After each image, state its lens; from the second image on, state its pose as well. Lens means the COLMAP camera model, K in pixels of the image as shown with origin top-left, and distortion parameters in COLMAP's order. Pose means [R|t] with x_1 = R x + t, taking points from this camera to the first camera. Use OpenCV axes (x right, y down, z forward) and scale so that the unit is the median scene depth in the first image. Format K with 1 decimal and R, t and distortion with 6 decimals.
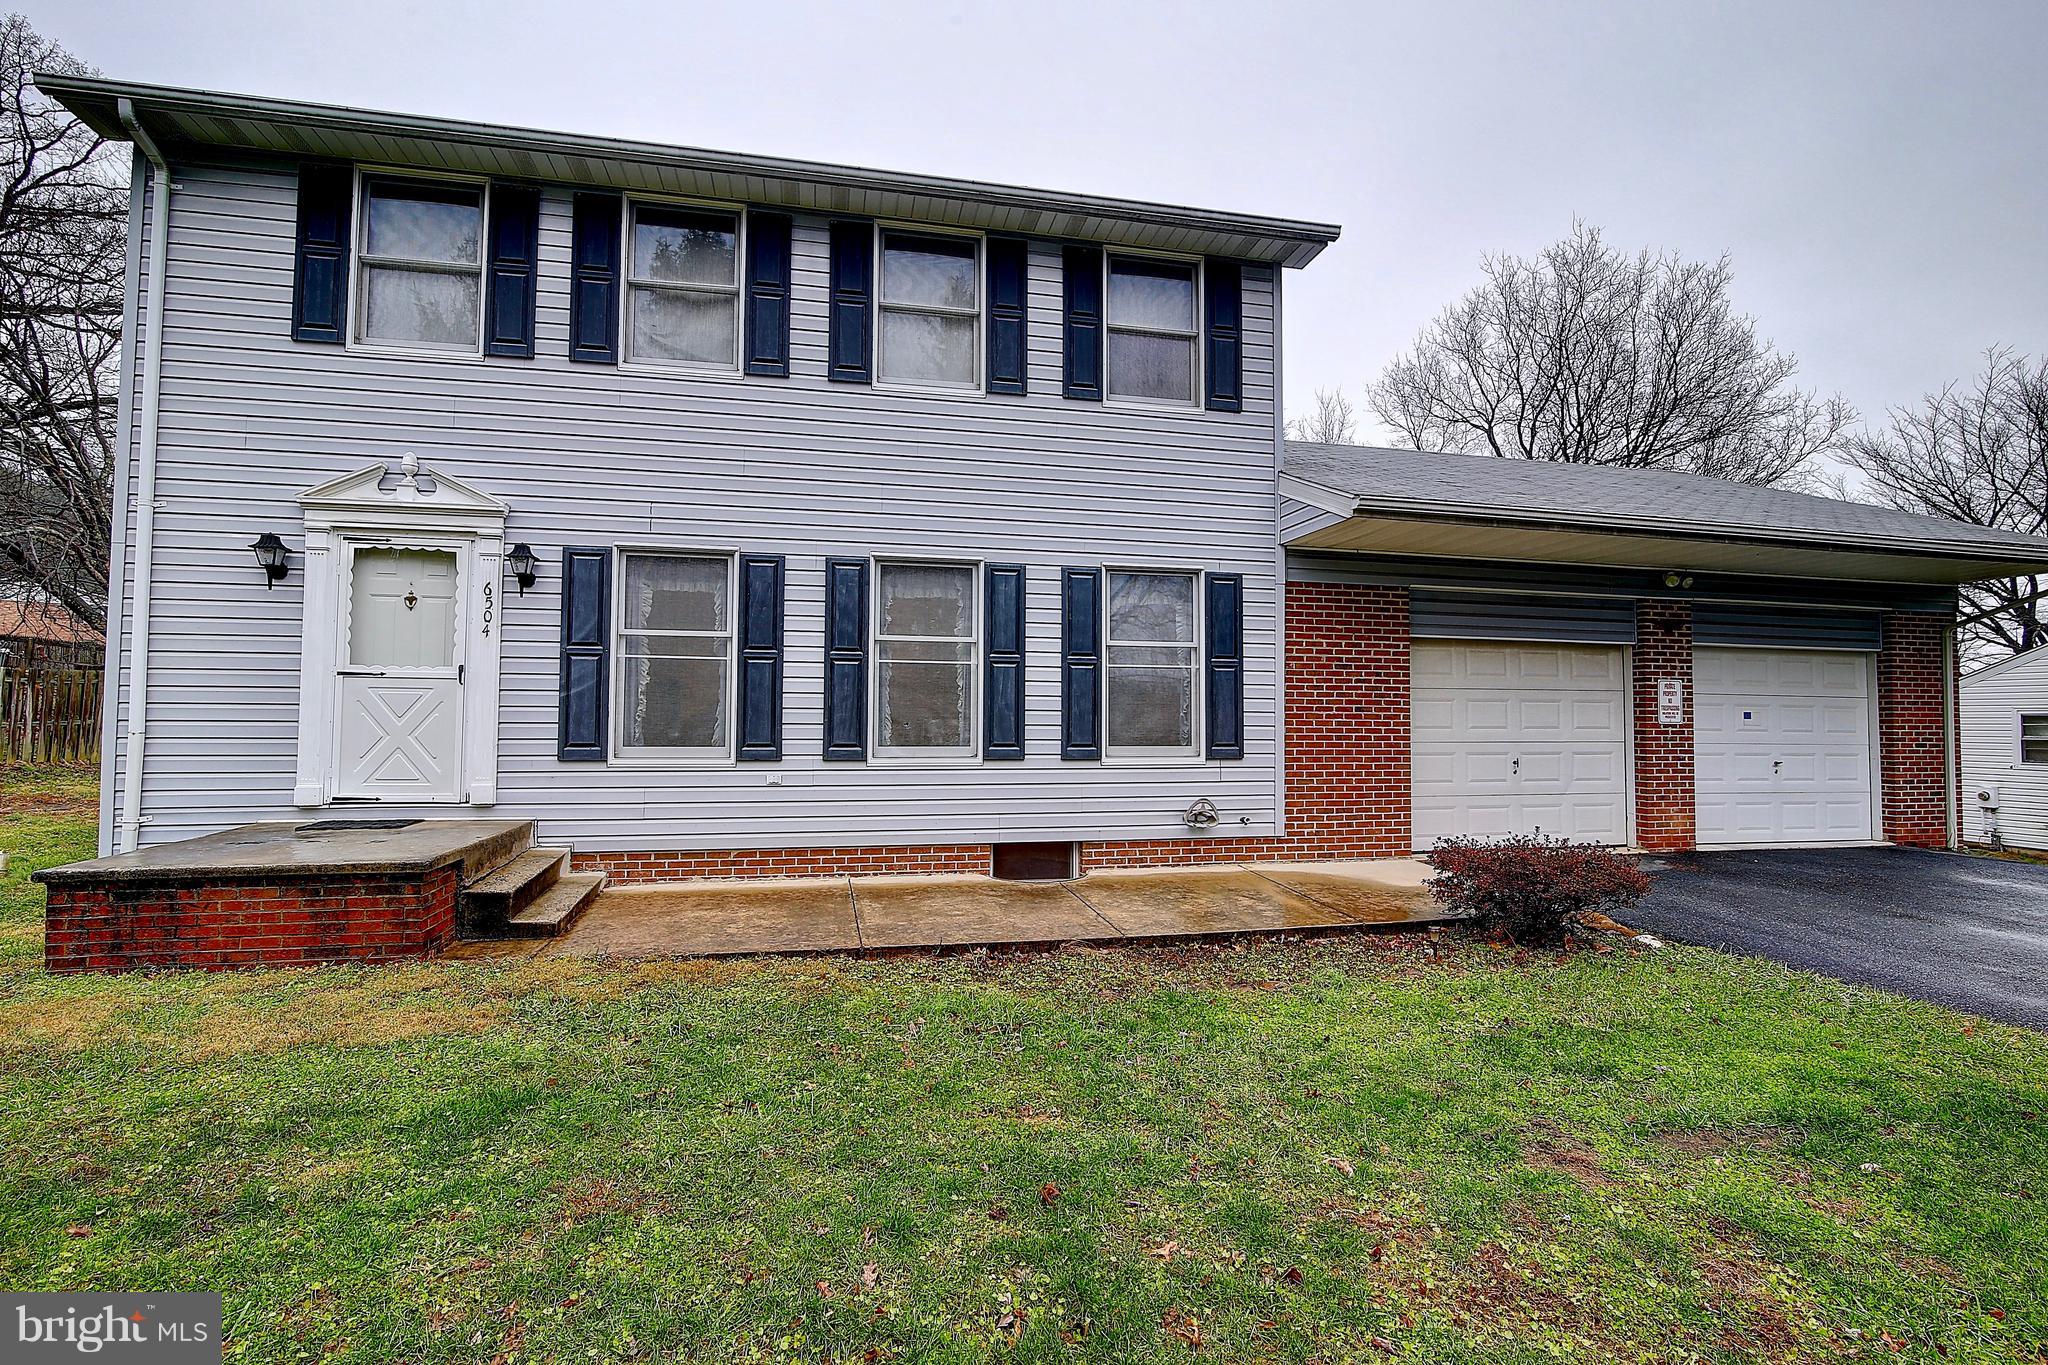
lens RADIAL K [[938.5, 0, 1023.7], [0, 938.5, 679.6], [0, 0, 1]] dist [-0.017038, -0.000183]
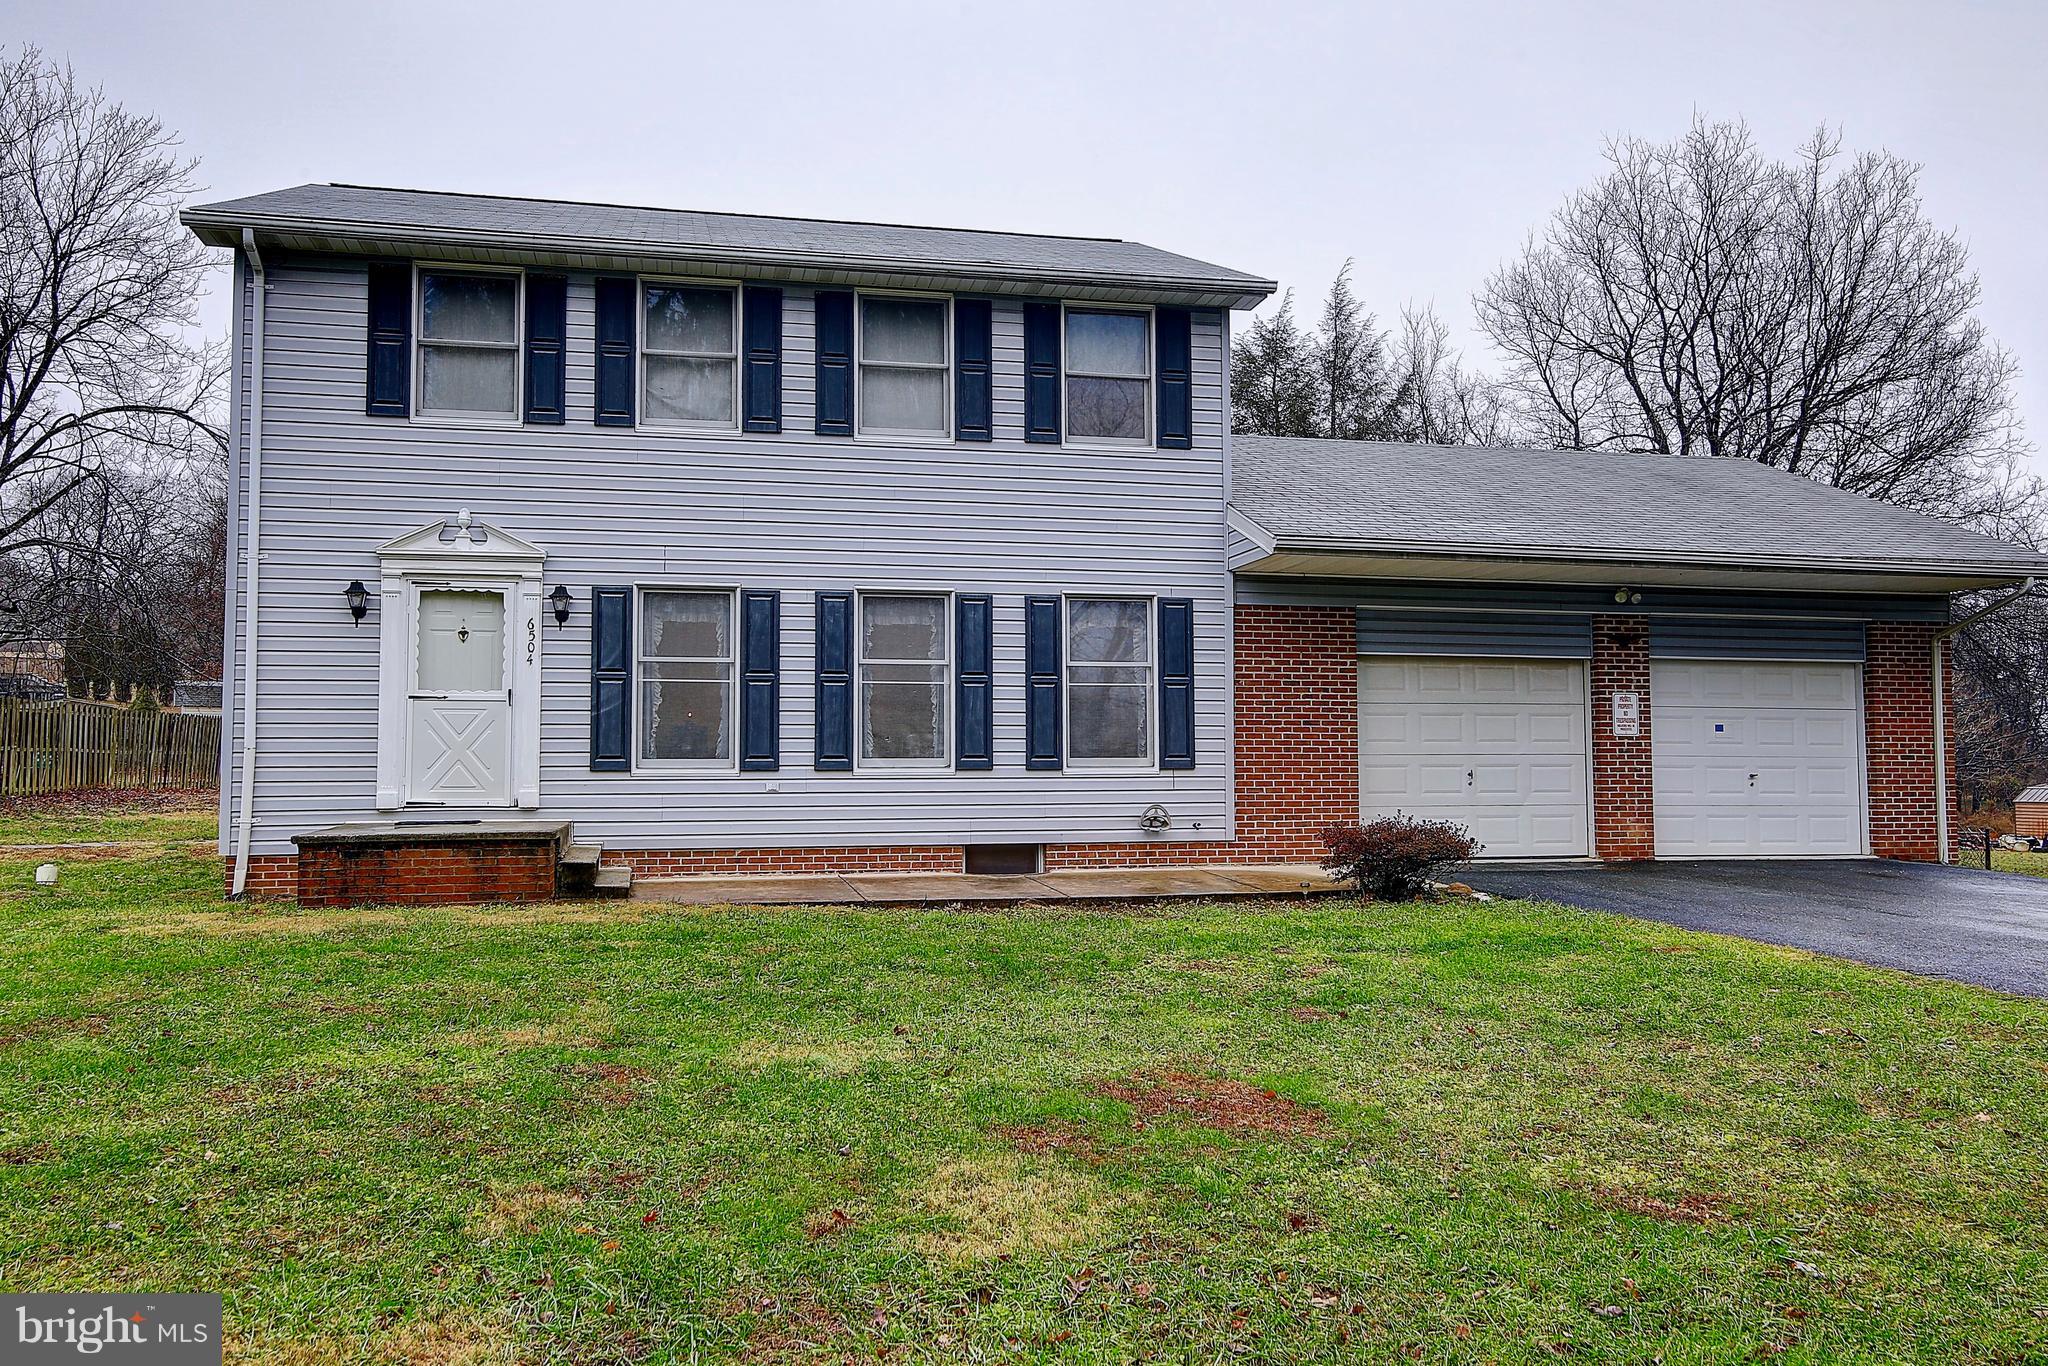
lens RADIAL K [[1563.4, 0, 1016.9], [0, 1563.4, 676.2], [0, 0, 1]] dist [0.005278, 0.001387]
pose [[0.999952, -0.009624, 0.002057, 0.026974], [0.009664, 0.999739, -0.020721, 0.013442], [-0.001857, 0.020740, 0.999783, -0.866842]]
